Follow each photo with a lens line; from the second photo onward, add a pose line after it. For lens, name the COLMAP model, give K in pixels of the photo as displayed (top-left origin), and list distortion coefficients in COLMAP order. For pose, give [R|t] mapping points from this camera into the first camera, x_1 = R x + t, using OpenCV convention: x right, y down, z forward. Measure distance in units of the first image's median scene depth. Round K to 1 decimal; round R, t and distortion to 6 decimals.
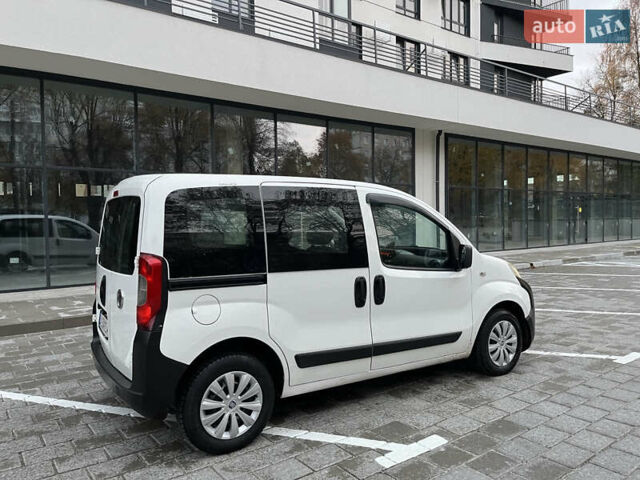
lens RADIAL K [[480.9, 0, 318.0], [0, 480.9, 240.6], [0, 0, 1]] dist [0.092354, -0.127243]
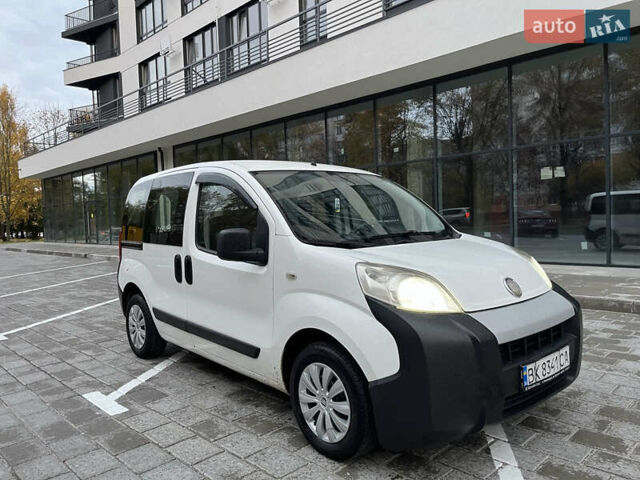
lens RADIAL K [[480.9, 0, 318.0], [0, 480.9, 240.6], [0, 0, 1]] dist [0.092354, -0.127243]
pose [[0.141075, 0.057371, -0.988335, 1.223856], [-0.008763, 0.998353, 0.056701, -0.020163], [0.989960, 0.000662, 0.141345, 1.180398]]
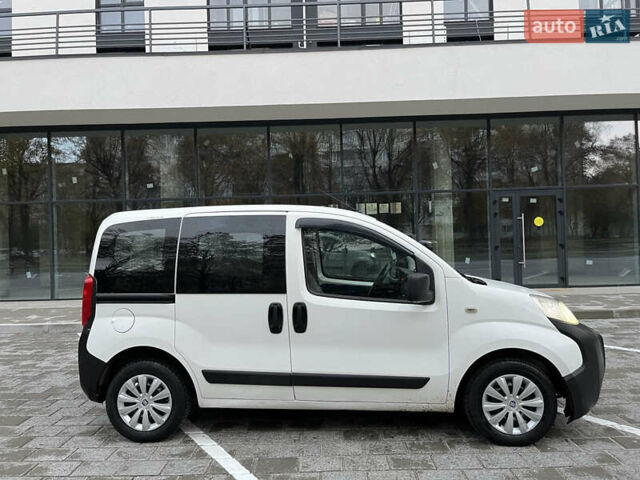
lens RADIAL K [[480.9, 0, 318.0], [0, 480.9, 240.6], [0, 0, 1]] dist [0.092354, -0.127243]
pose [[0.794707, -0.004900, -0.606974, 0.781393], [-0.009865, 0.999731, -0.020987, -0.034314], [0.606913, 0.022666, 0.794445, 0.260478]]
